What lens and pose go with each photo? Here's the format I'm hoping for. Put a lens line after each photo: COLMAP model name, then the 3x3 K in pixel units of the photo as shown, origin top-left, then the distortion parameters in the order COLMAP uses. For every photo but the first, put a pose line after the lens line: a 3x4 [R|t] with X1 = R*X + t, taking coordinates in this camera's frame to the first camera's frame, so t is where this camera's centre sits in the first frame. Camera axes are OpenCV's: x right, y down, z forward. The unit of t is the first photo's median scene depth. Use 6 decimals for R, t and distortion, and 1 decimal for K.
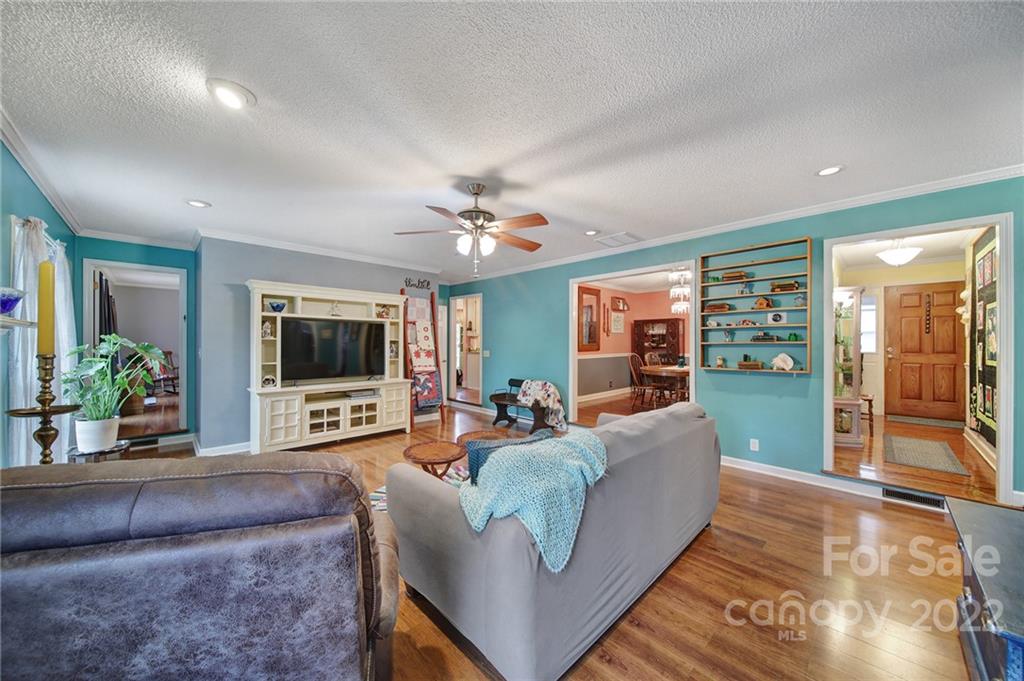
lens RADIAL K [[358.6, 0, 512.0], [0, 358.6, 340.5], [0, 0, 1]] dist [-0.000252, -0.000044]
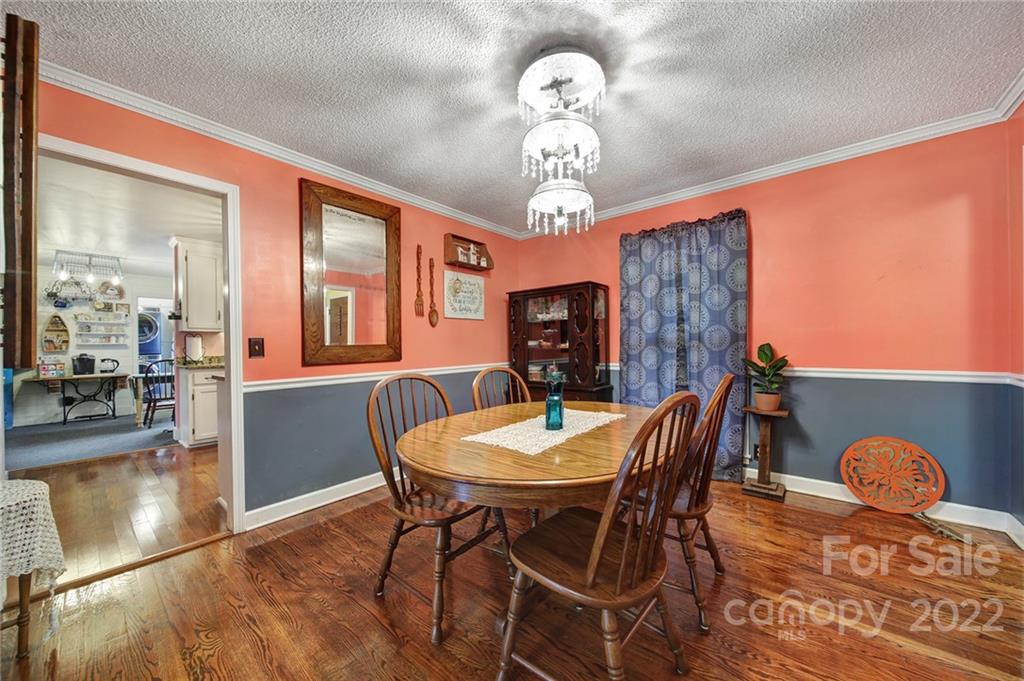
lens RADIAL K [[365.6, 0, 512.7], [0, 365.6, 346.6], [0, 0, 1]] dist [-0.000480, -0.000039]
pose [[0.994233, -0.015761, 0.106075, 0.518292], [0.014932, 0.999852, 0.008601, 0.017948], [-0.106195, -0.006968, 0.994321, 0.917428]]
